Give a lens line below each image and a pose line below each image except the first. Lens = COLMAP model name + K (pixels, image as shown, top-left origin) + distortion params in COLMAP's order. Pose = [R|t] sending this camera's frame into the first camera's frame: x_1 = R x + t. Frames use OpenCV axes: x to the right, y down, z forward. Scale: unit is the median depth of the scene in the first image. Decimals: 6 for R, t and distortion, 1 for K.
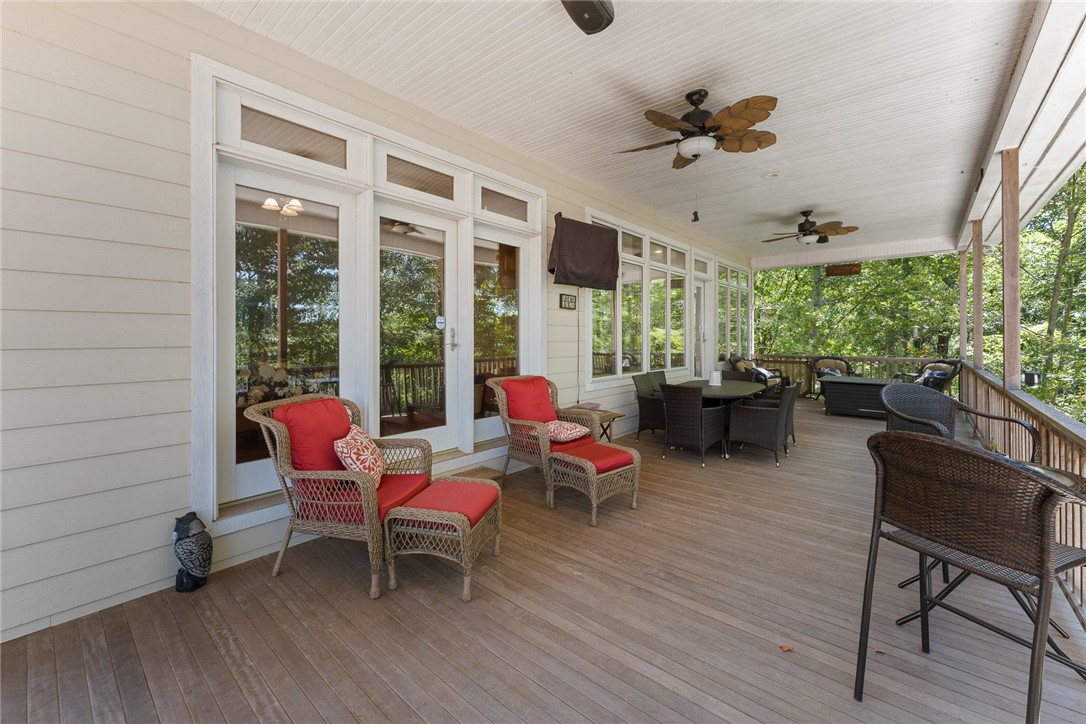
lens RADIAL K [[437.2, 0, 533.4], [0, 437.2, 330.4], [0, 0, 1]] dist [0.000677, -0.001135]
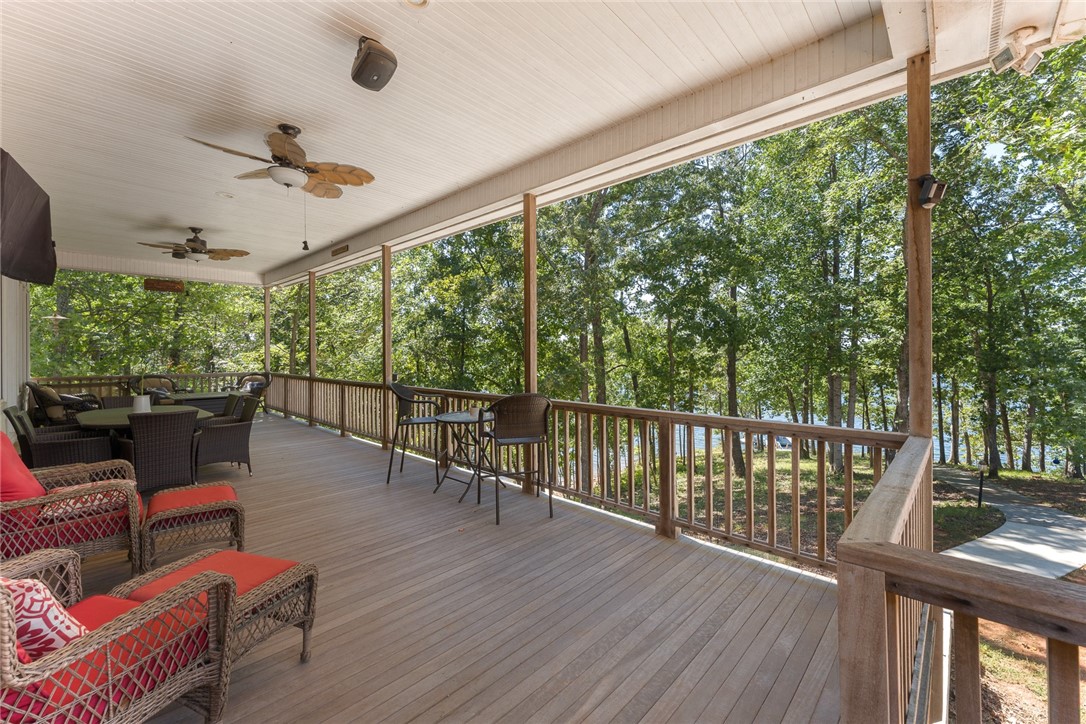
lens RADIAL K [[437.2, 0, 540.8], [0, 437.2, 355.4], [0, 0, 1]] dist [0.000677, -0.001135]
pose [[0.066347, -0.009165, 0.997755, -0.705309], [-0.006144, 0.999935, 0.009594, 0.002069], [-0.997778, -0.006767, 0.066286, 0.344596]]
